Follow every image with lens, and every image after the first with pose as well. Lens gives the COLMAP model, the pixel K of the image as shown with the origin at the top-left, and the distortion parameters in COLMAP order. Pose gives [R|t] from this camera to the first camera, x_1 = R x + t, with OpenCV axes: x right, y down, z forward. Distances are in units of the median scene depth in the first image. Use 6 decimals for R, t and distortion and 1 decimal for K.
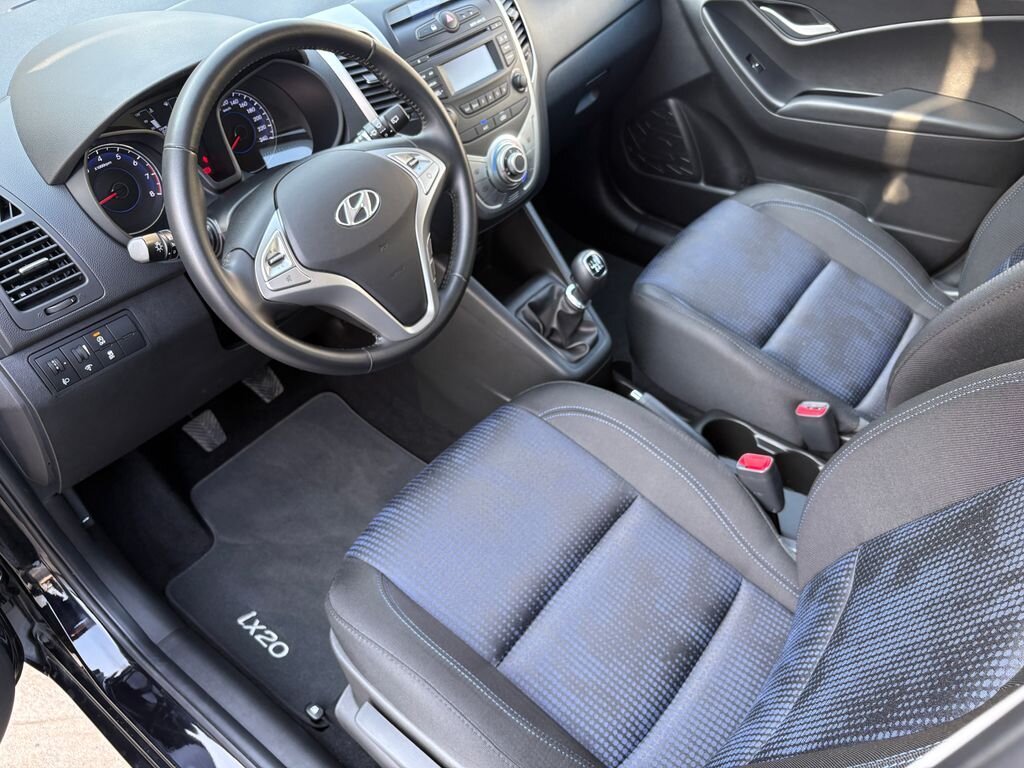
lens RADIAL K [[788.2, 0, 516.0], [0, 788.2, 388.0], [0, 0, 1]] dist [0.014306, 0.007977]
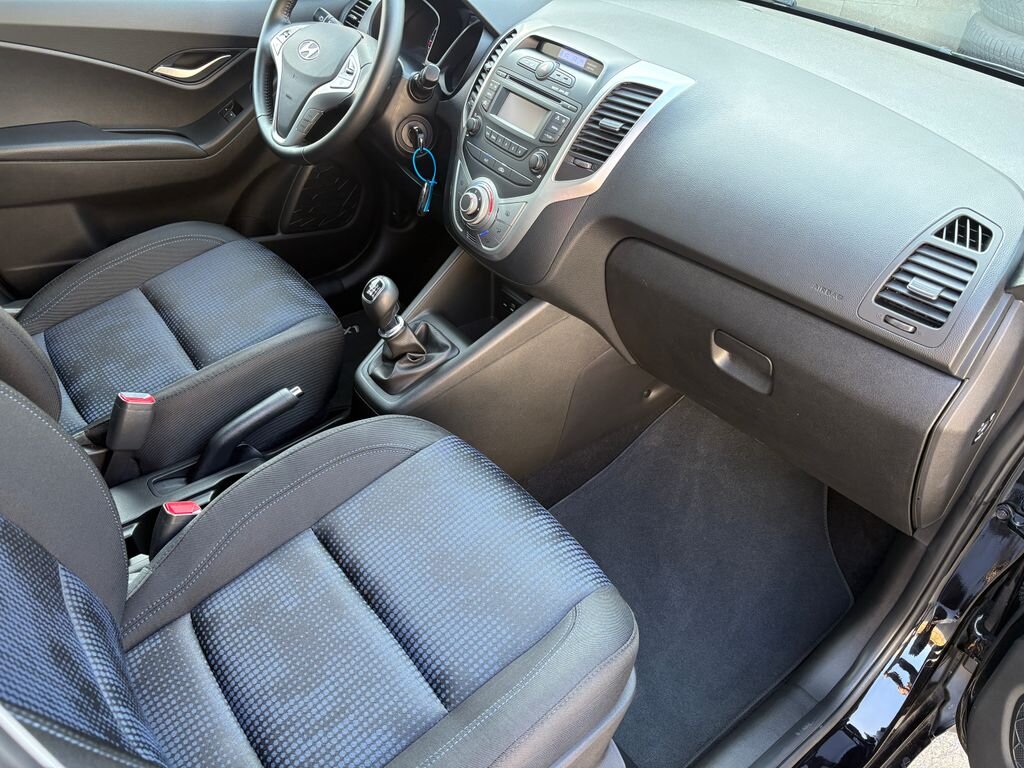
lens RADIAL K [[788.2, 0, 509.4], [0, 788.2, 387.2], [0, 0, 1]] dist [0.014306, 0.007977]
pose [[-0.265837, 0.563422, -0.782231, 1.017692], [-0.731056, 0.411111, 0.544559, -0.871743], [0.628401, 0.716619, 0.302605, 1.019103]]
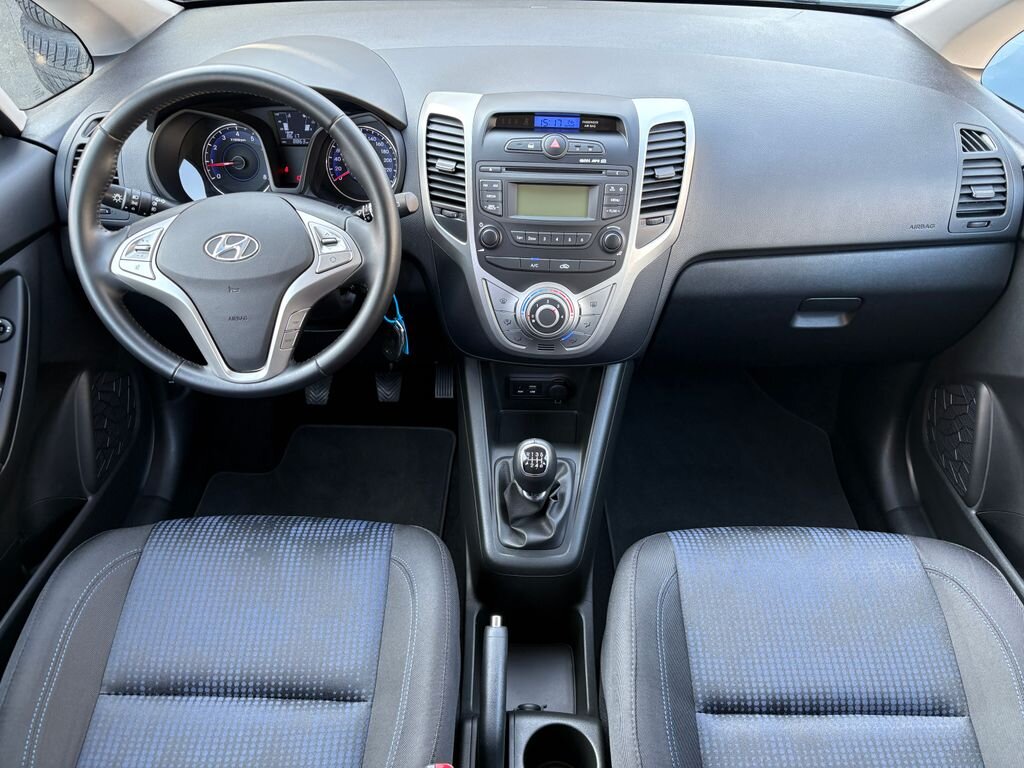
lens RADIAL K [[788.2, 0, 511.3], [0, 788.2, 386.2], [0, 0, 1]] dist [0.014306, 0.007977]
pose [[0.593169, 0.535305, -0.601331, 0.614104], [-0.579768, 0.802263, 0.142276, -0.366576], [0.558587, 0.264239, 0.786230, 0.356114]]
